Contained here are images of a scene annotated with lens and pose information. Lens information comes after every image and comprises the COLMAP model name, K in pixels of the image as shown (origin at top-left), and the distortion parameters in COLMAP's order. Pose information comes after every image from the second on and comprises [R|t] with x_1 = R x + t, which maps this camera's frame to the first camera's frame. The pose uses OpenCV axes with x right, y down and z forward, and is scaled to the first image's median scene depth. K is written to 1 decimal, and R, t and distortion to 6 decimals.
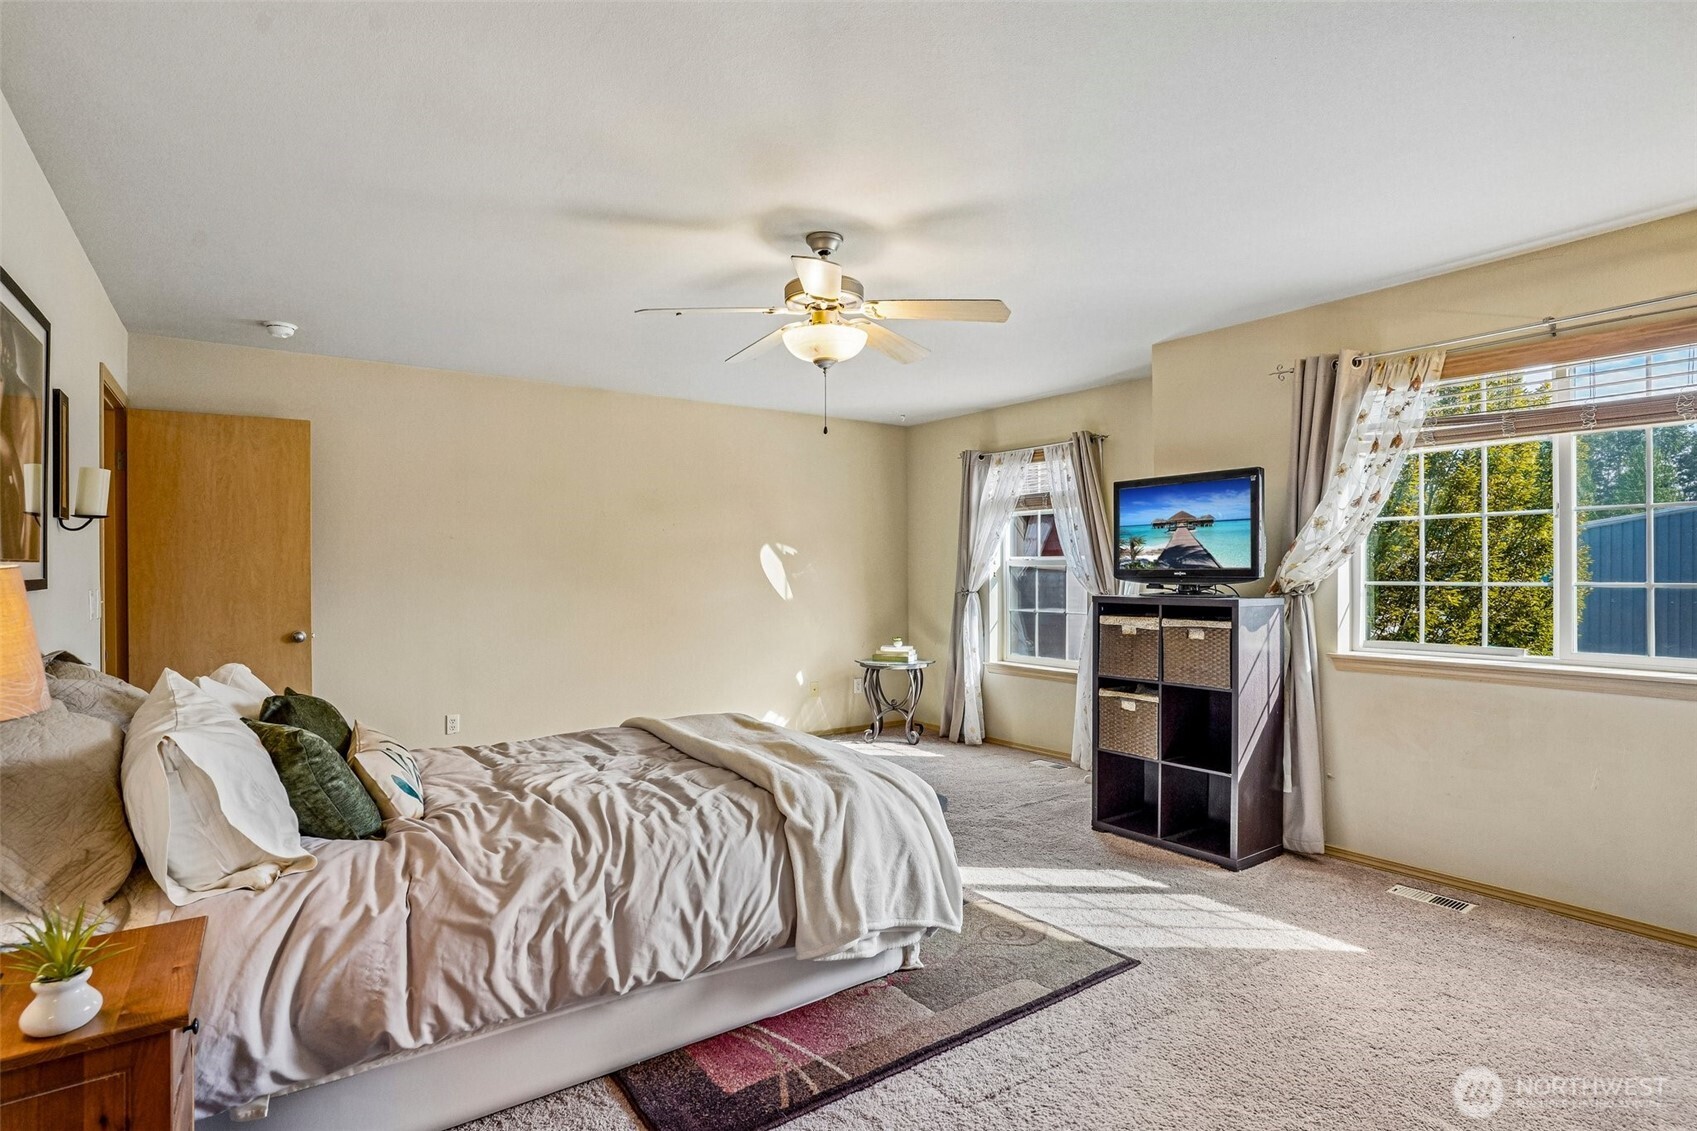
lens RADIAL K [[860.1, 0, 848.6], [0, 860.1, 571.4], [0, 0, 1]] dist [-0.055051, 0.021066]
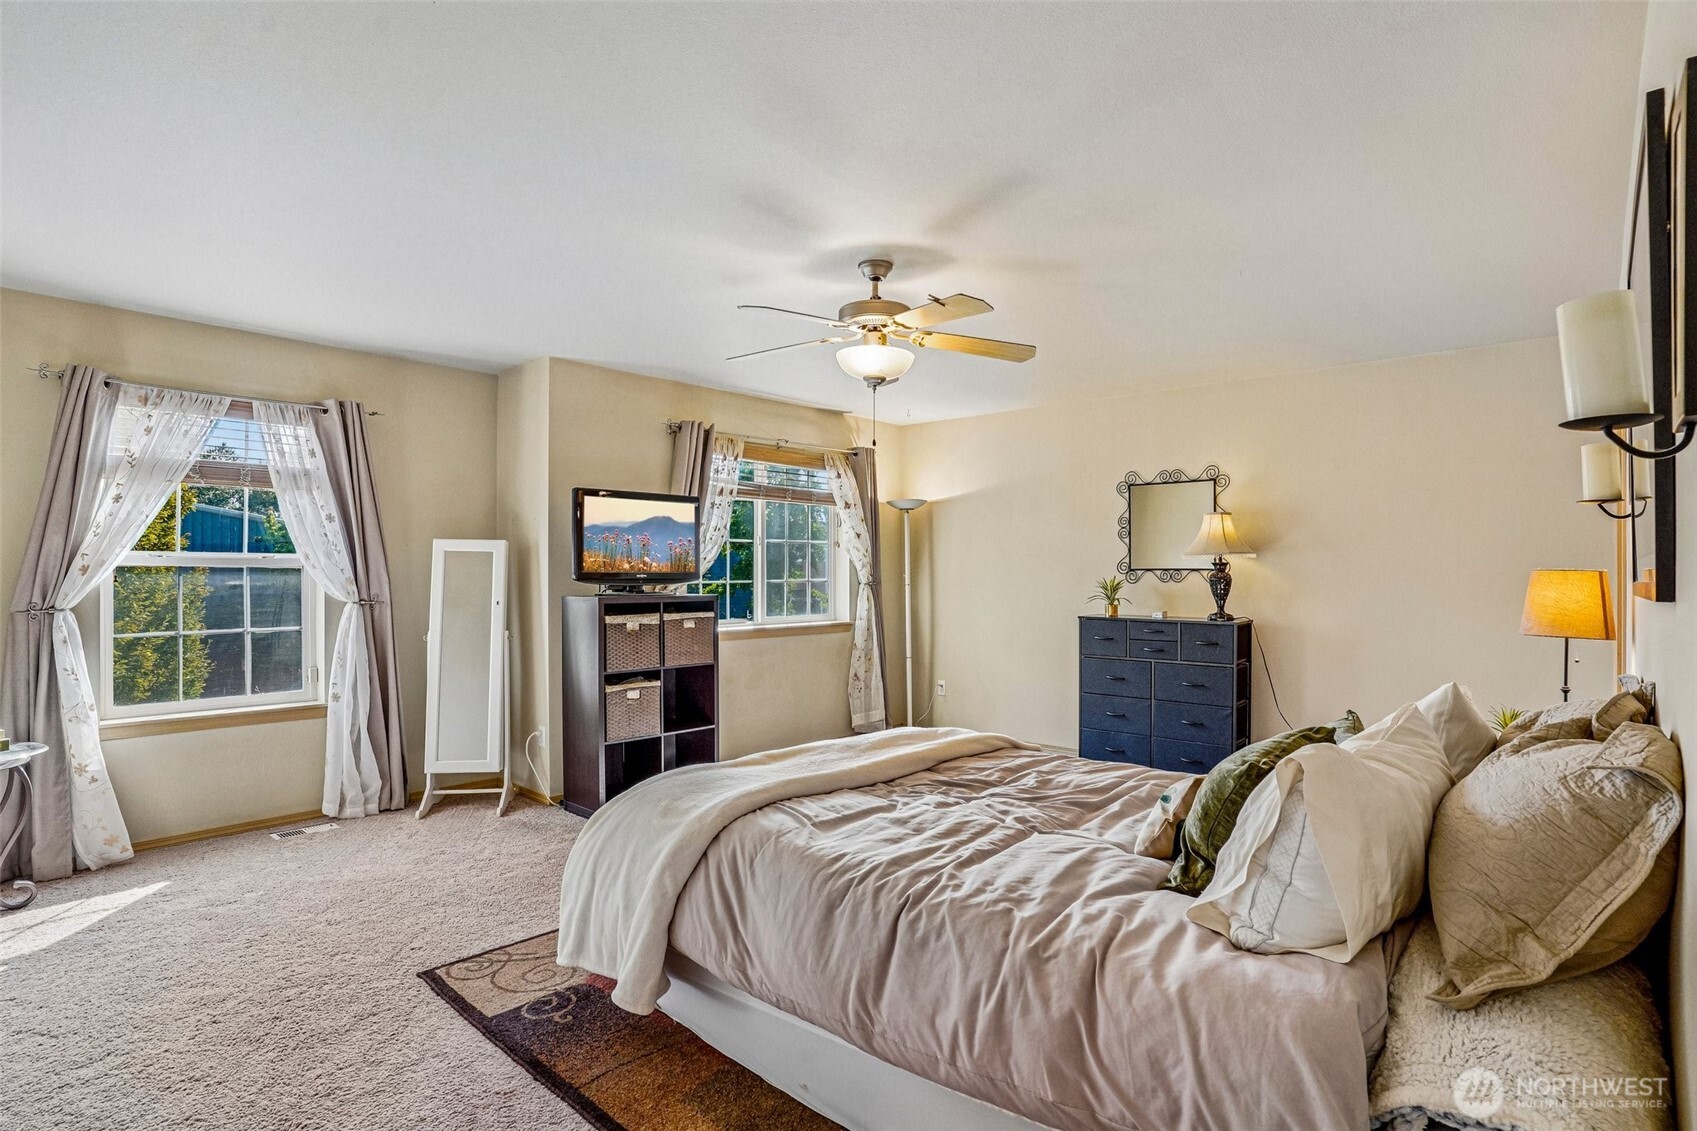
lens RADIAL K [[860.1, 0, 848.6], [0, 860.1, 571.4], [0, 0, 1]] dist [-0.055051, 0.021066]
pose [[-0.208606, 0.006925, 0.977975, -0.853667], [0.001592, 0.999976, -0.006741, 0.004779], [-0.977999, 0.000151, -0.208612, 0.995832]]
